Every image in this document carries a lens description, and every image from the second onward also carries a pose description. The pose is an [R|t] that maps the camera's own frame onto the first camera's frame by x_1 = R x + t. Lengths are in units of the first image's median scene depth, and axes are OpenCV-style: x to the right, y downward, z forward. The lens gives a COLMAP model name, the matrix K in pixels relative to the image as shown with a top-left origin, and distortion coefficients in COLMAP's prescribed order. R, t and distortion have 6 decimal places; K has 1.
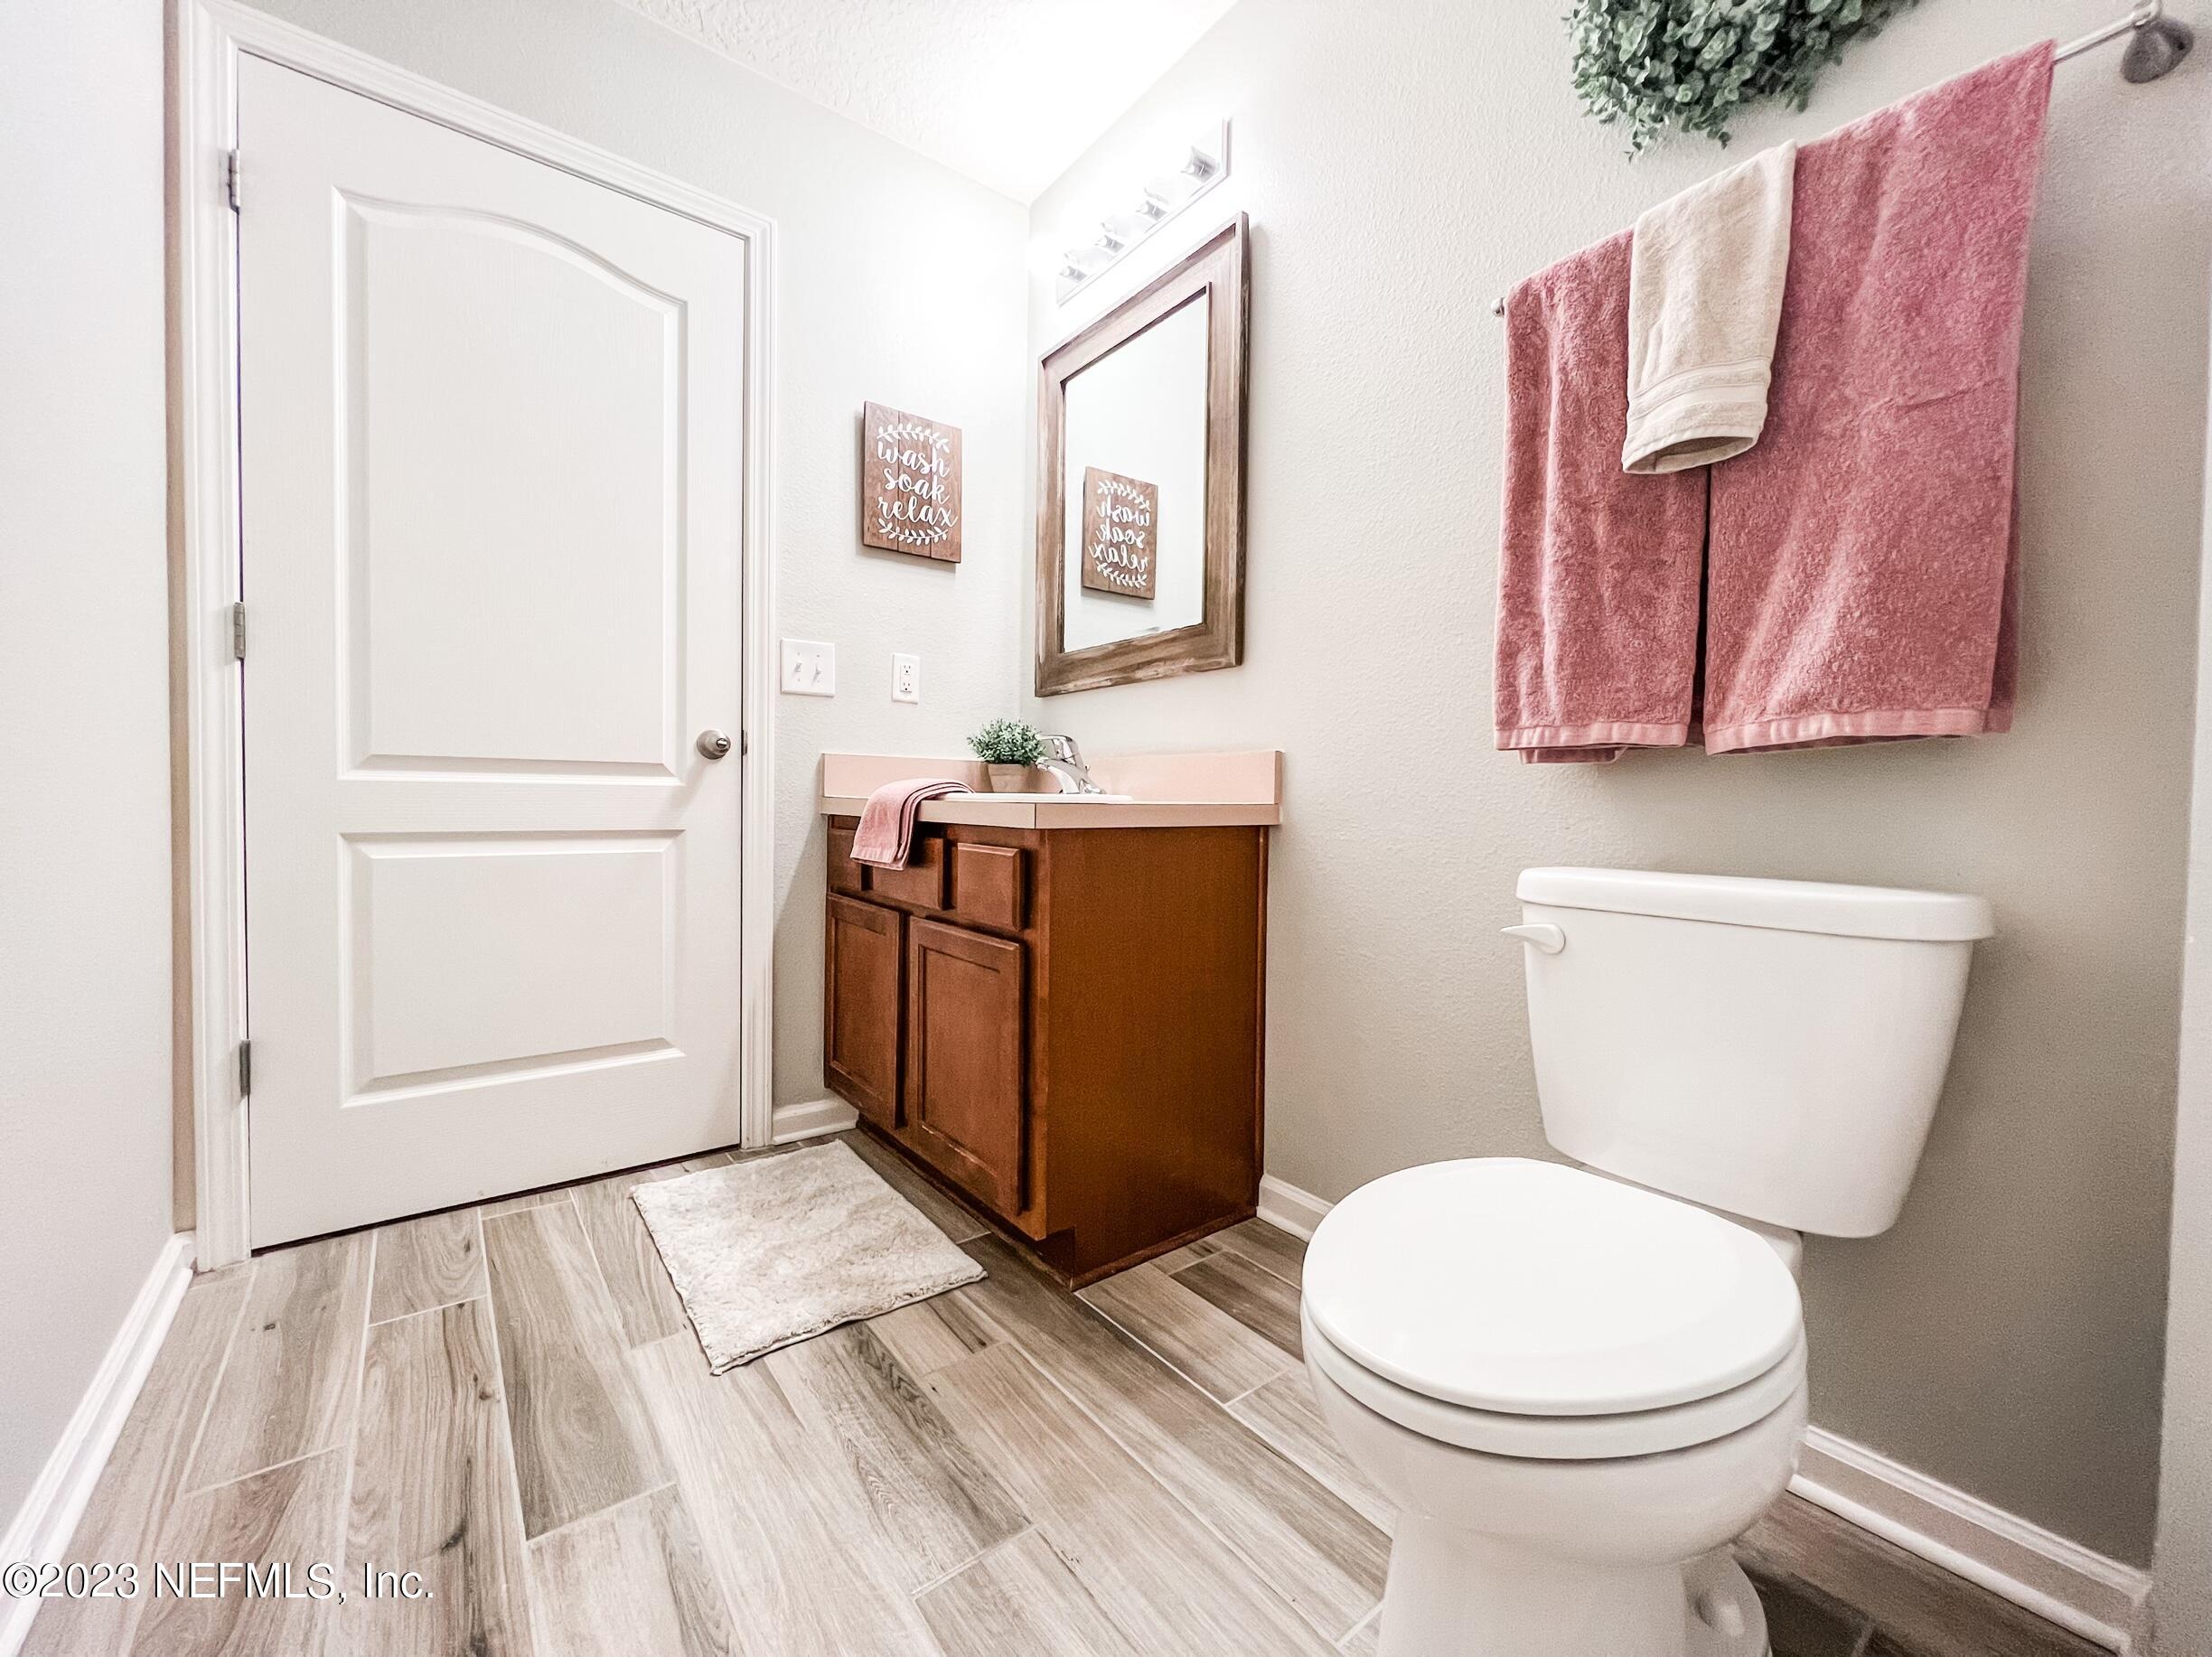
lens RADIAL K [[884.9, 0, 1104.4], [0, 884.9, 828.0], [0, 0, 1]] dist [-0.001587, -0.000400]
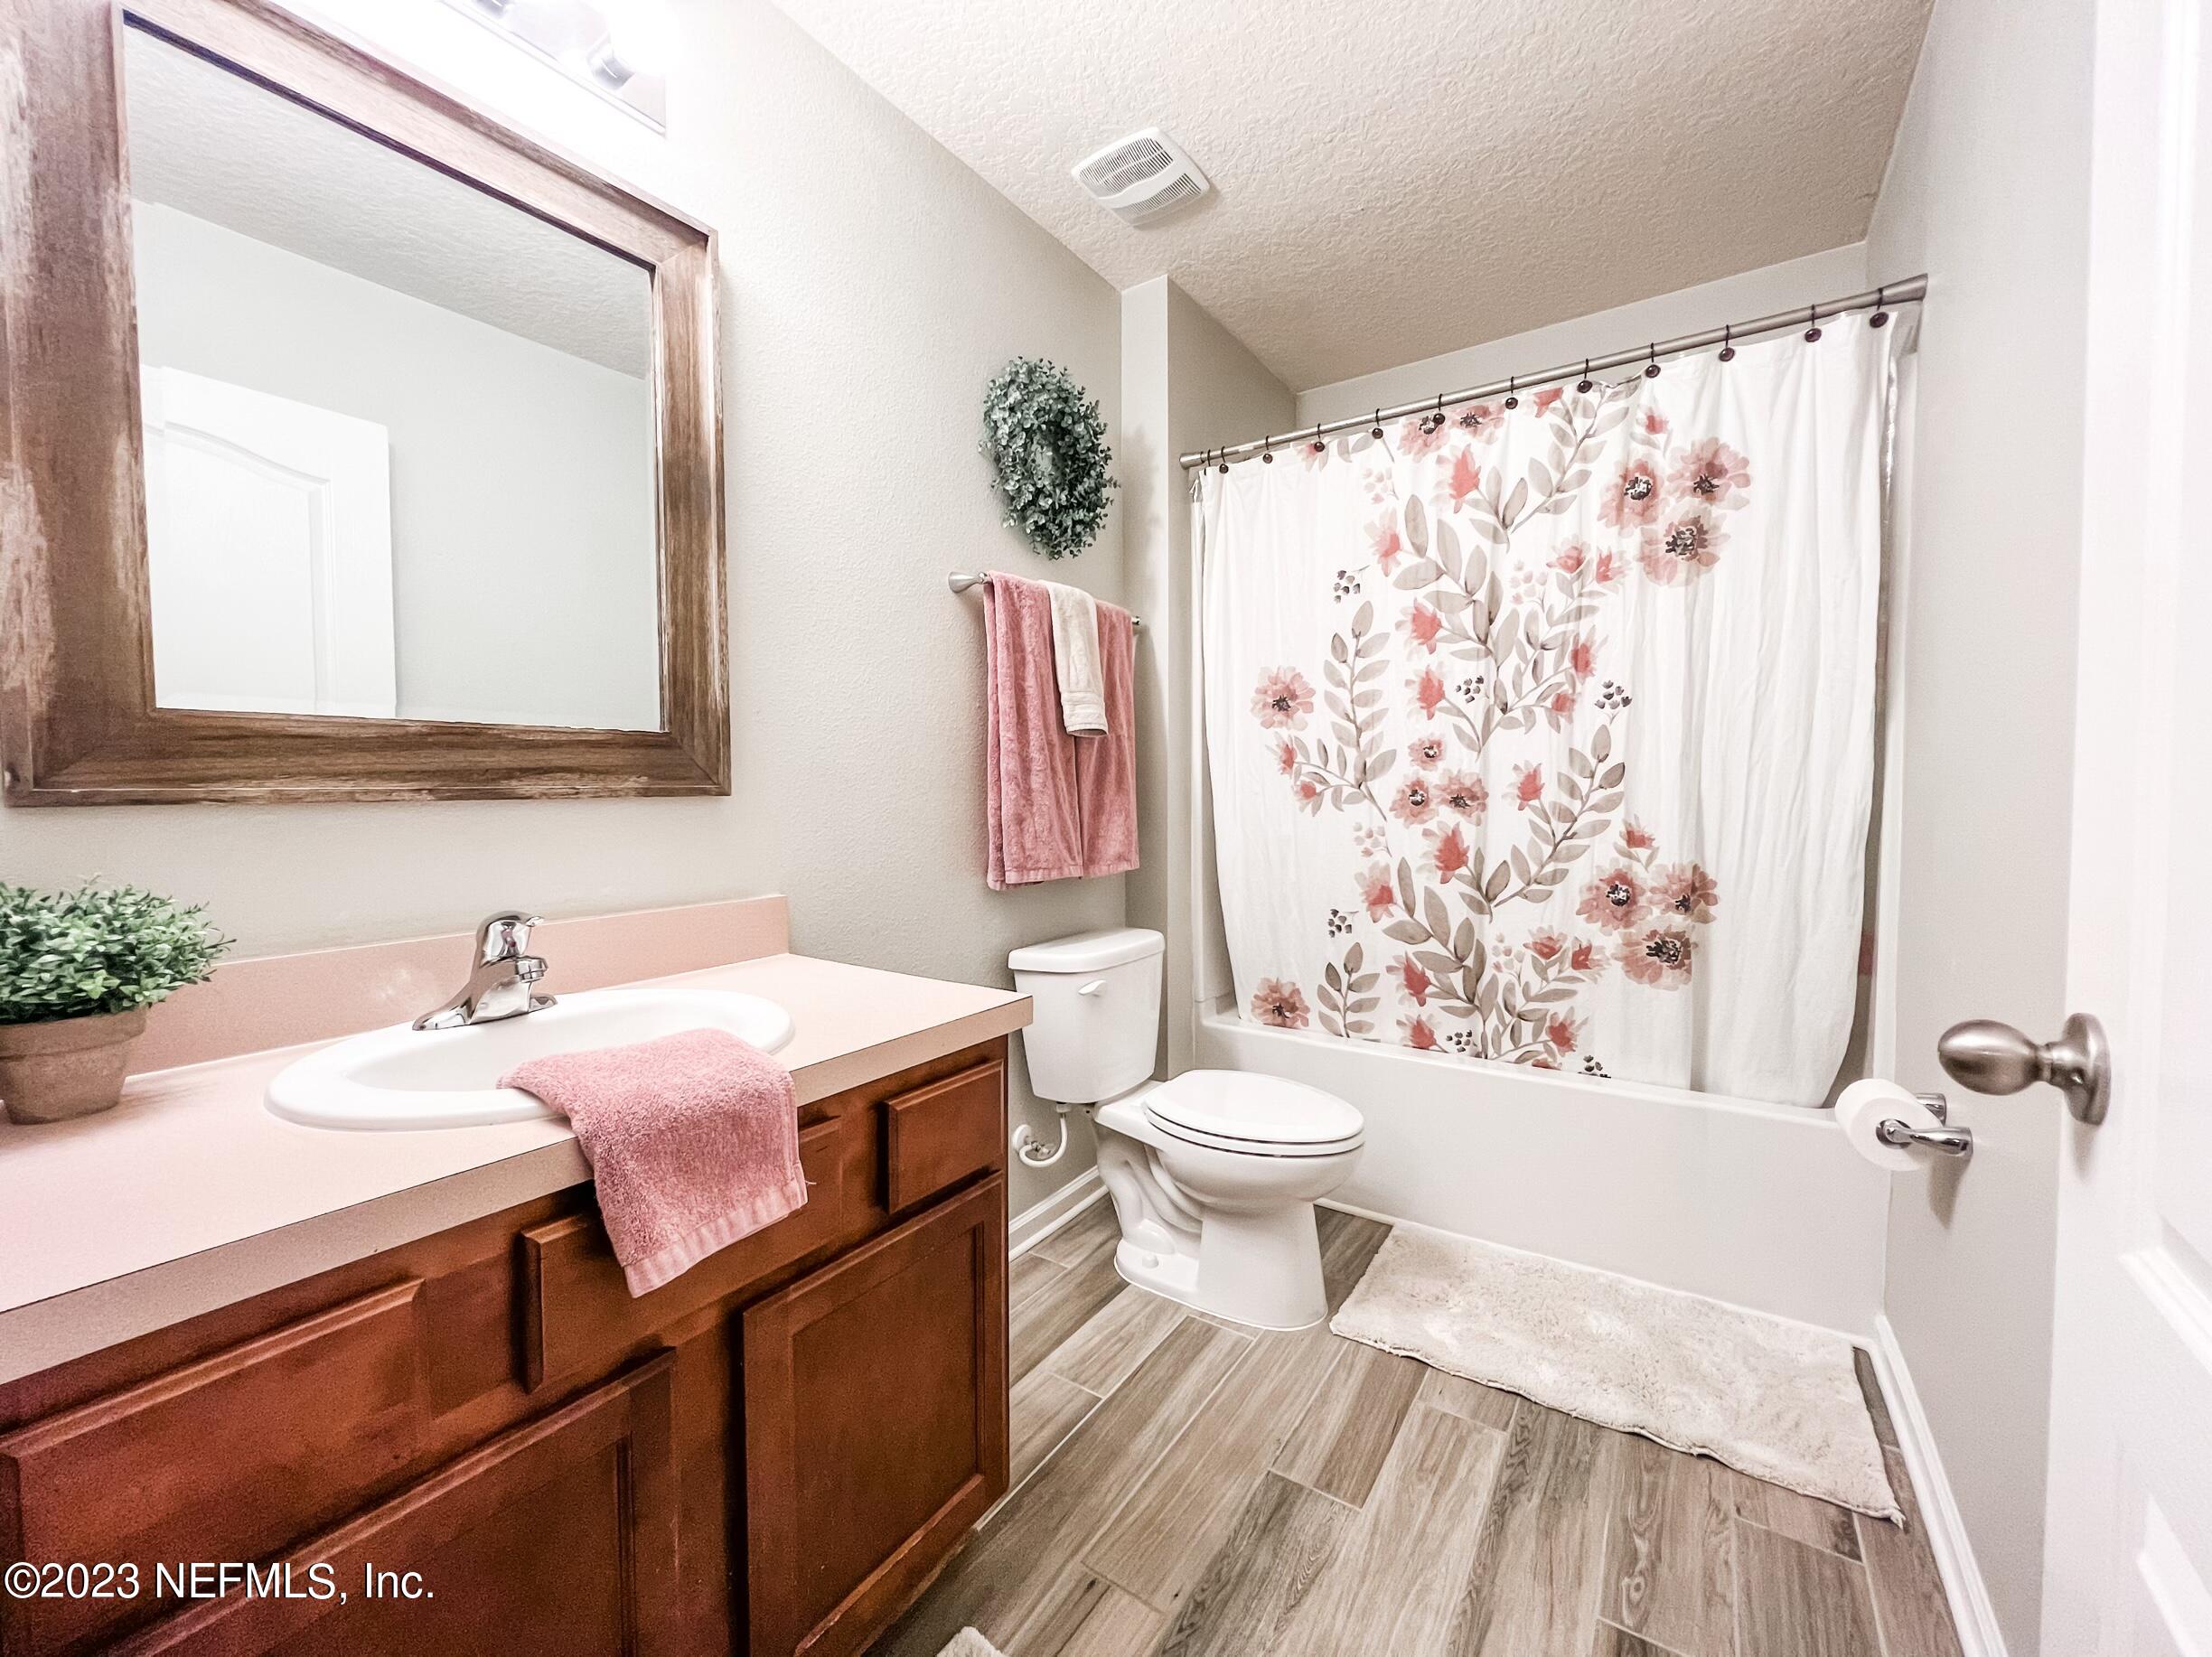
lens RADIAL K [[884.9, 0, 1105.0], [0, 884.9, 823.0], [0, 0, 1]] dist [-0.001587, -0.000400]
pose [[-0.313444, -0.052318, 0.948164, -1.126813], [0.033654, 0.997242, 0.066151, -0.309814], [-0.949010, 0.052644, -0.310819, 1.426704]]
